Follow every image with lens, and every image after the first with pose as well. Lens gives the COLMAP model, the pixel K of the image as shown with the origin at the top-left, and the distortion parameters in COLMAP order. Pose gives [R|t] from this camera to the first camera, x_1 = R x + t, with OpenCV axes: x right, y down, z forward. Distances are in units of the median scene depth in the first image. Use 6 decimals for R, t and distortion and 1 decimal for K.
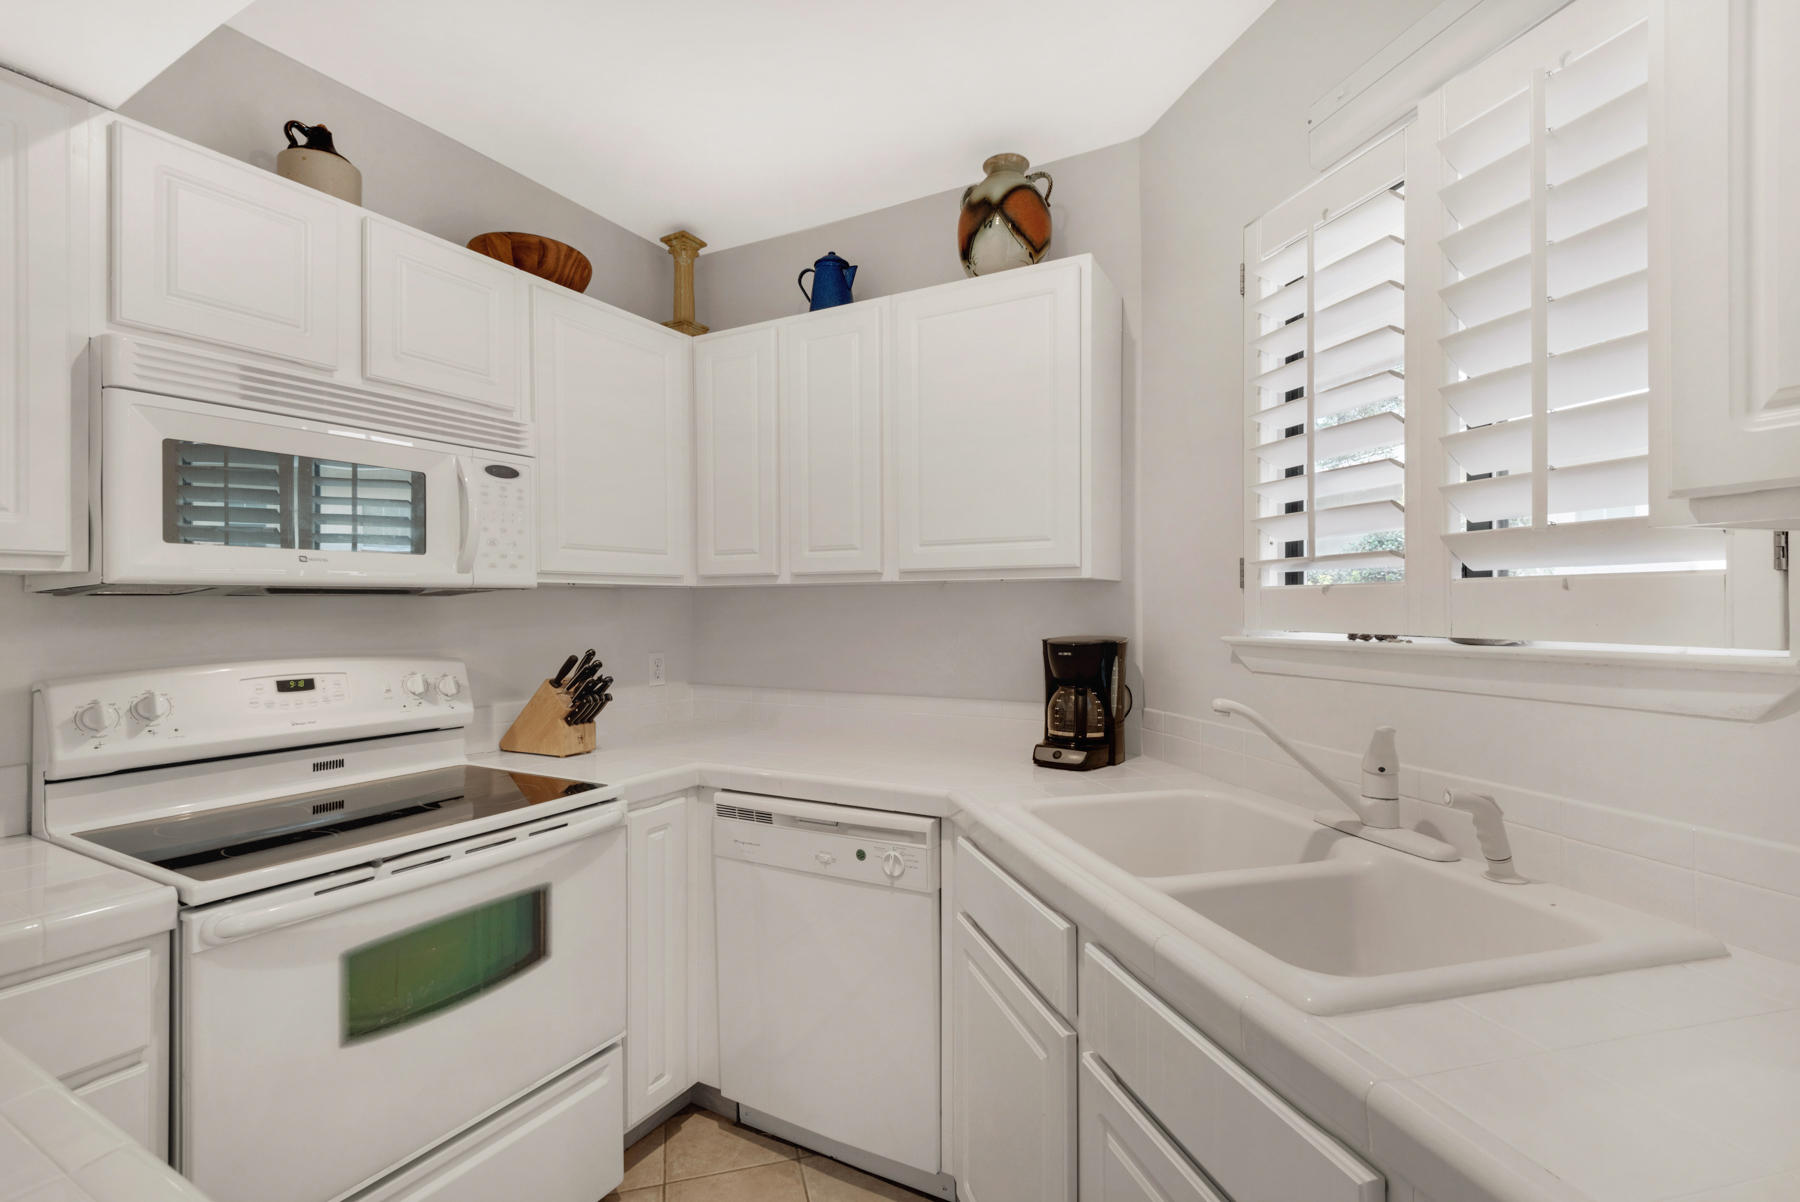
lens RADIAL K [[825.4, 0, 933.0], [0, 825.4, 602.2], [0, 0, 1]] dist [0.034394, -0.017454]
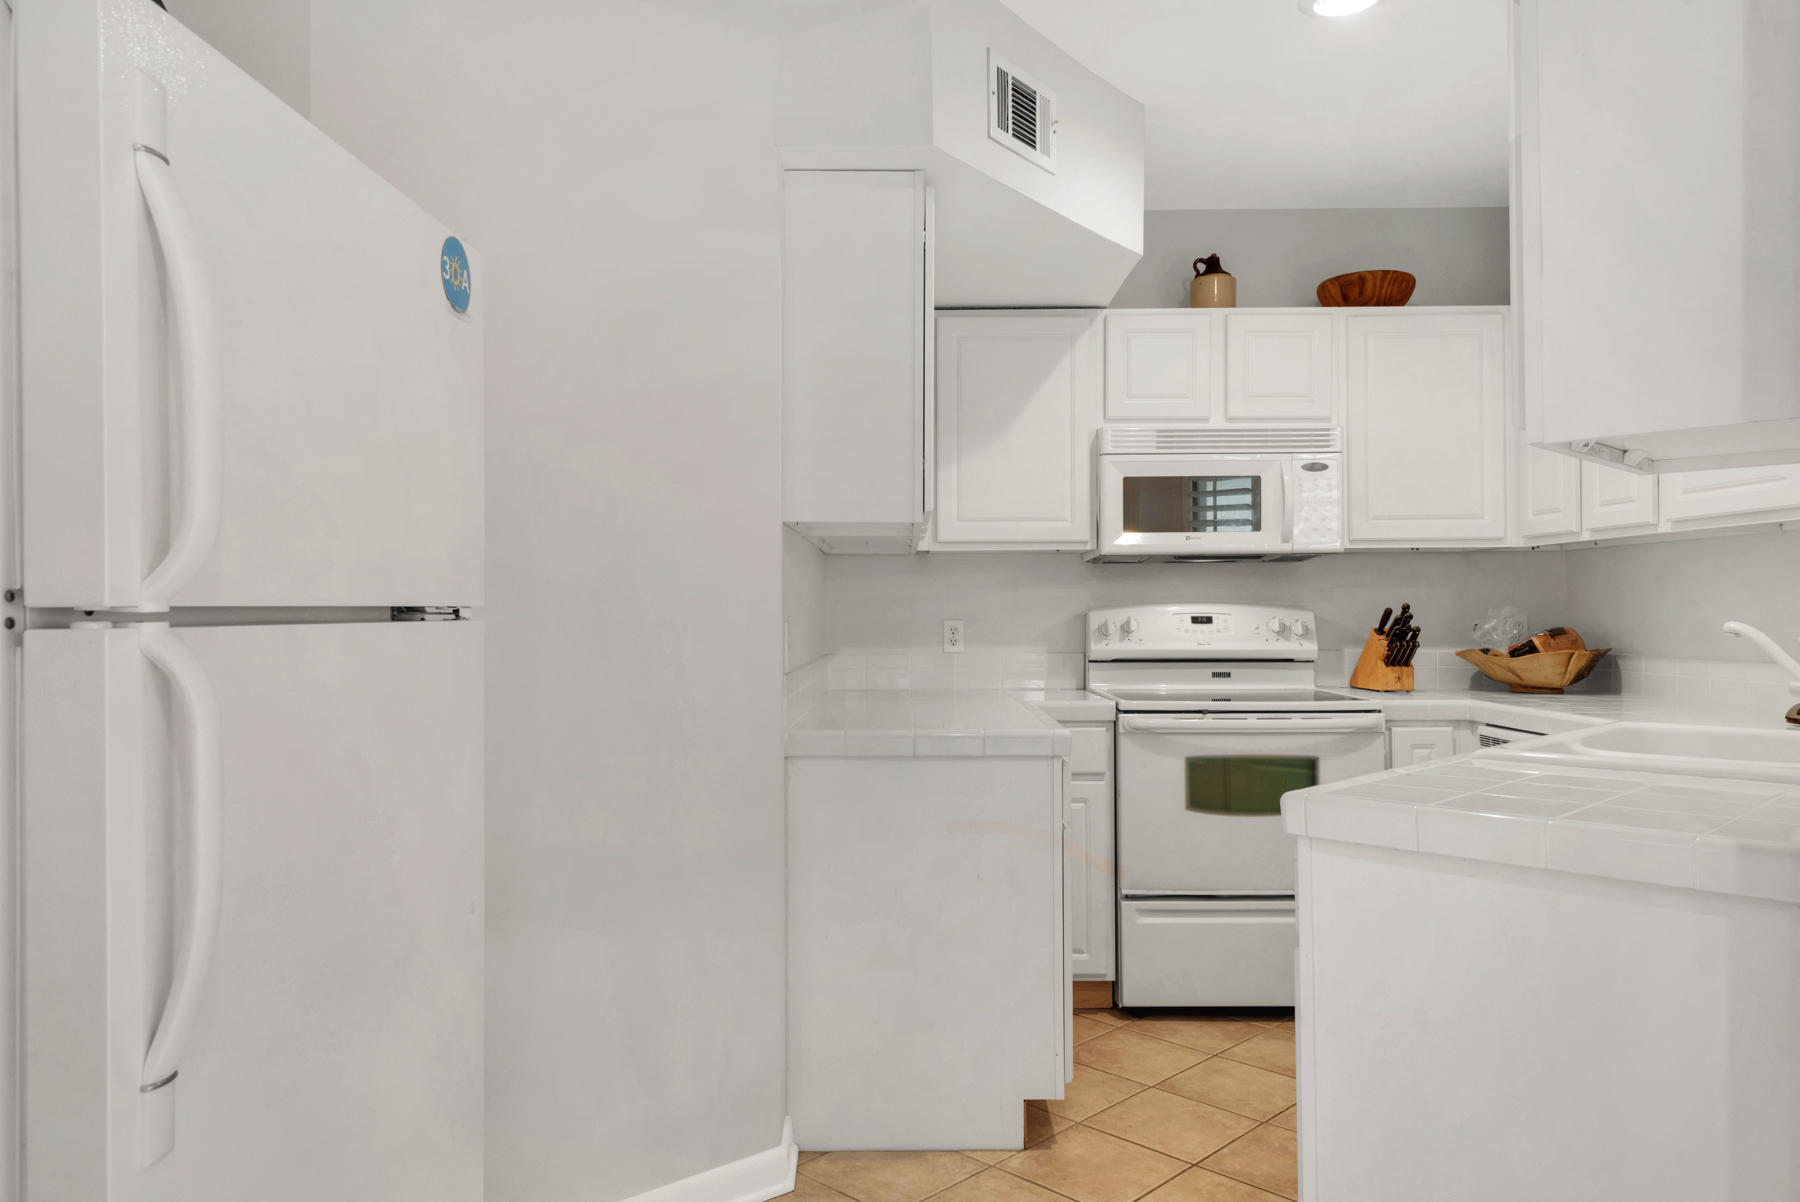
lens RADIAL K [[1209.2, 0, 900.0], [0, 1209.2, 601.0], [0, 0, 1]] dist [0.055486, 0.000038]
pose [[0.495003, -0.001344, -0.868890, 0.900937], [0.004672, 0.999988, 0.001115, 0.057939], [0.868879, -0.004611, 0.495003, -0.589137]]
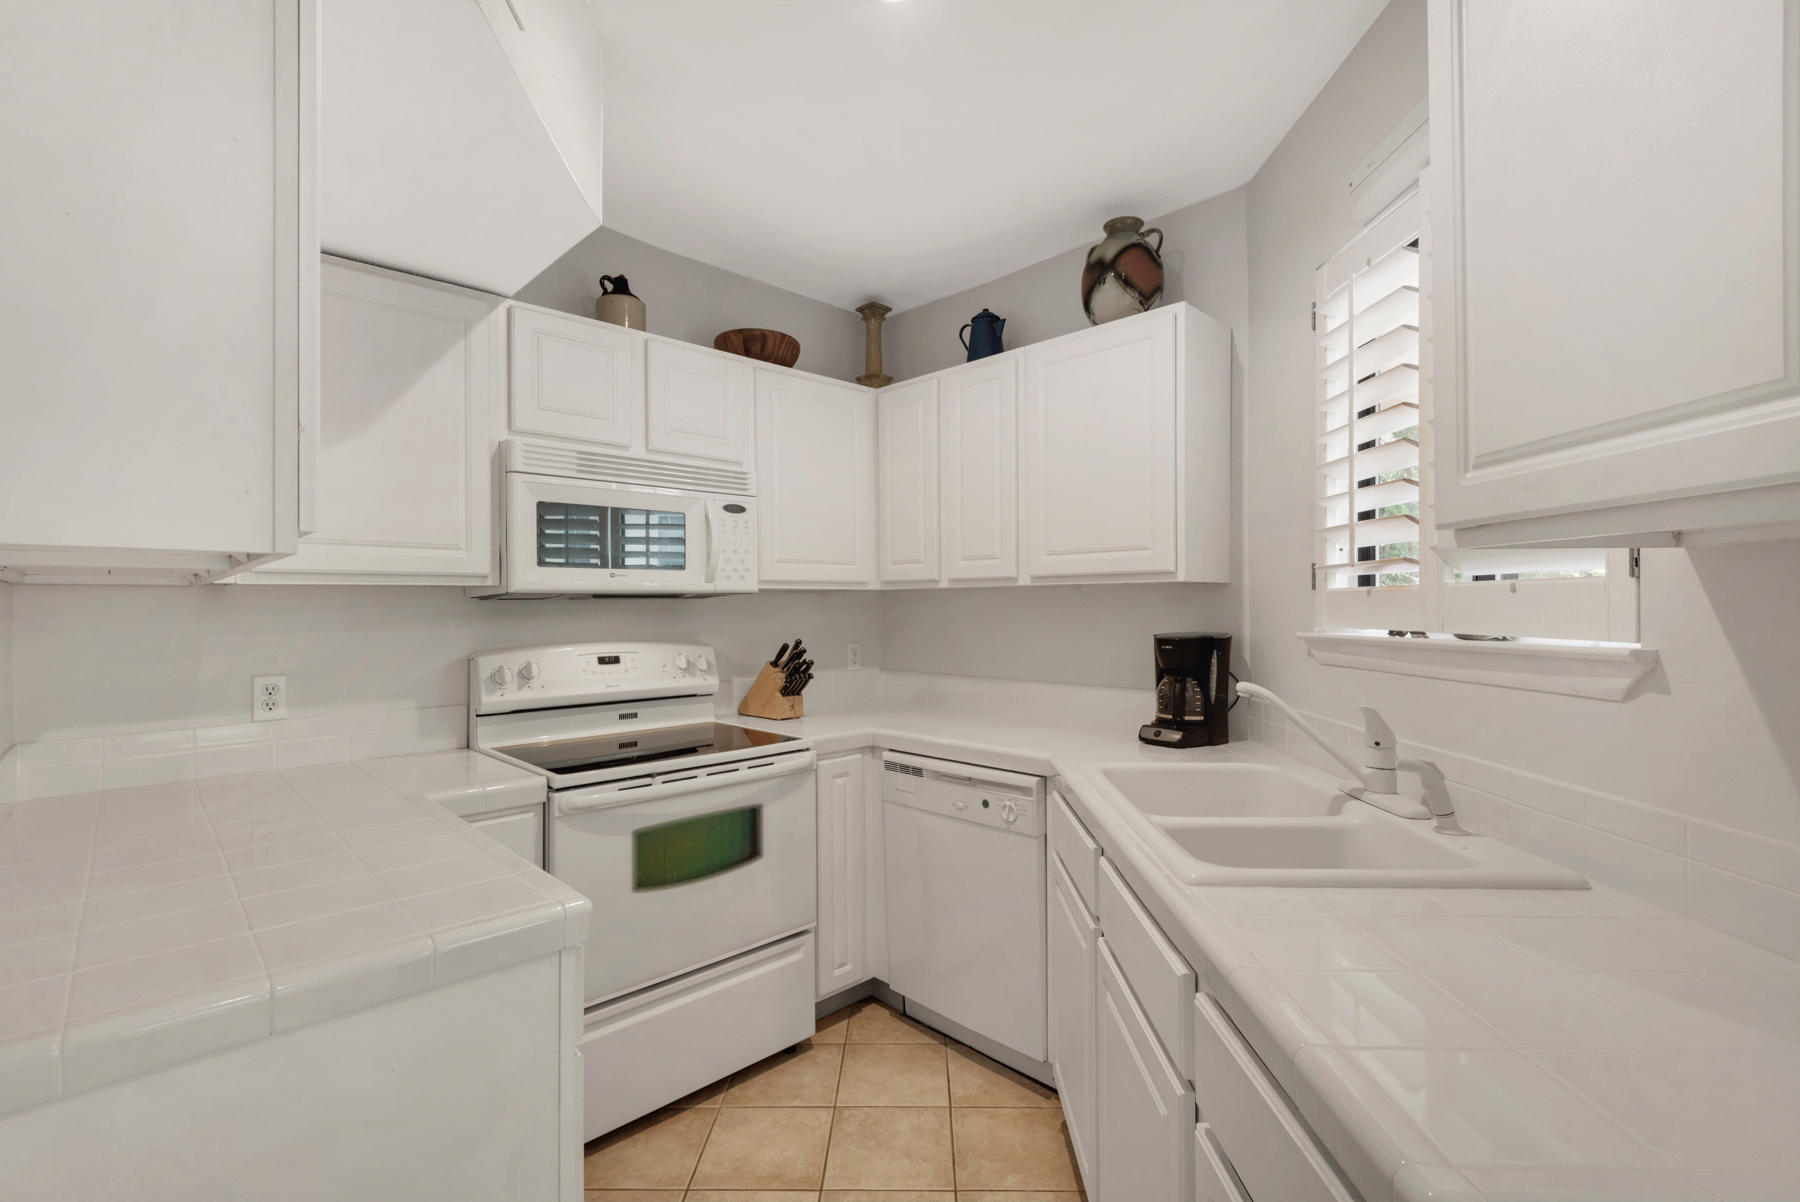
lens RADIAL K [[820.0, 0, 916.2], [0, 820.0, 602.7], [0, 0, 1]] dist [0.042118, -0.022319]
pose [[0.956246, -0.001857, -0.292559, 0.173947], [0.002484, 0.999995, 0.001774, -0.002718], [0.292554, -0.002423, 0.956246, -0.220287]]
